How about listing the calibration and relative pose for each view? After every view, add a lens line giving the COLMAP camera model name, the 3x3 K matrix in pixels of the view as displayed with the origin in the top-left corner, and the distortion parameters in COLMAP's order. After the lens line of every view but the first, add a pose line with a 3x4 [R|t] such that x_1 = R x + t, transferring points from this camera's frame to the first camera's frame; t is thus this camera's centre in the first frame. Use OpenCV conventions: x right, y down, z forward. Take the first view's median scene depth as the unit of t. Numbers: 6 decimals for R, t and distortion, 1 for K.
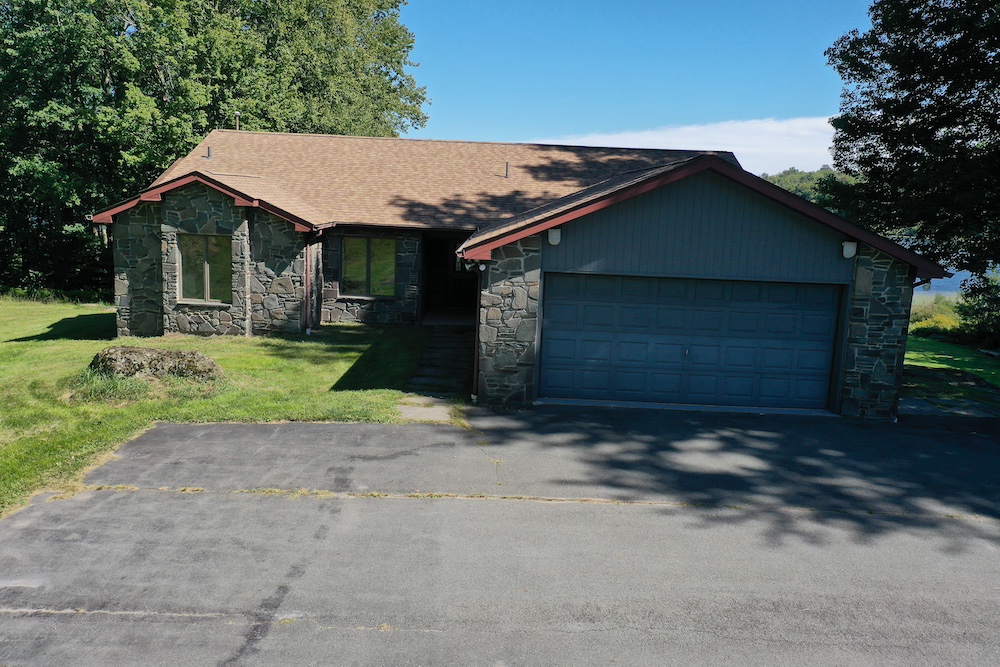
lens RADIAL K [[803.6, 0, 505.6], [0, 803.6, 339.4], [0, 0, 1]] dist [-0.009812, 0.037804]
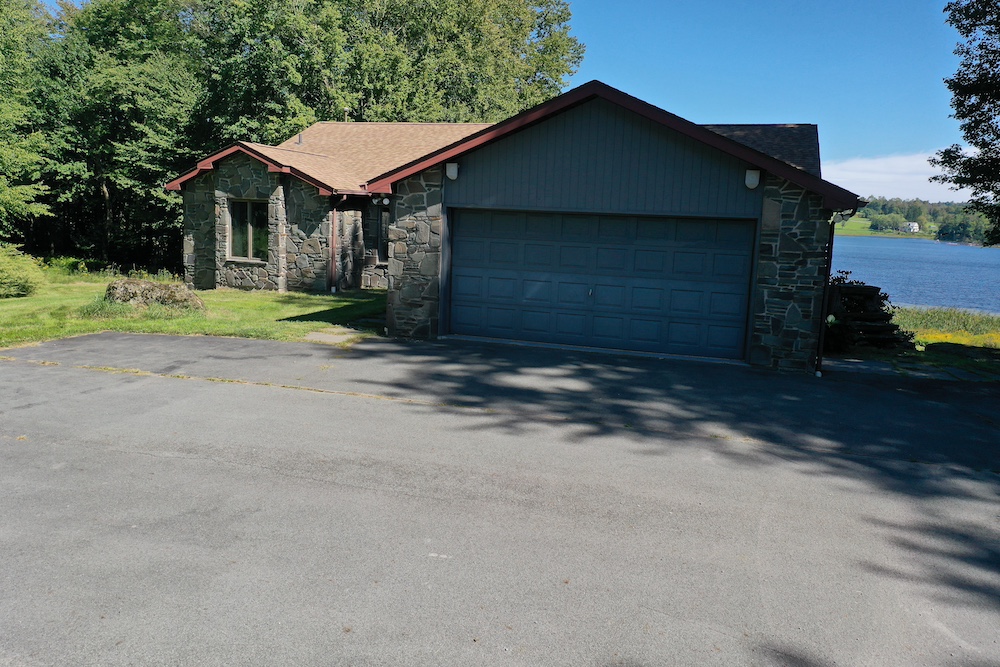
lens RADIAL K [[803.6, 0, 499.5], [0, 803.6, 335.7], [0, 0, 1]] dist [-0.009812, 0.037804]
pose [[0.954411, 0.042392, -0.295470, 0.310500], [-0.054472, 0.997977, -0.032769, 0.080405], [0.293484, 0.047370, 0.954790, 0.038558]]
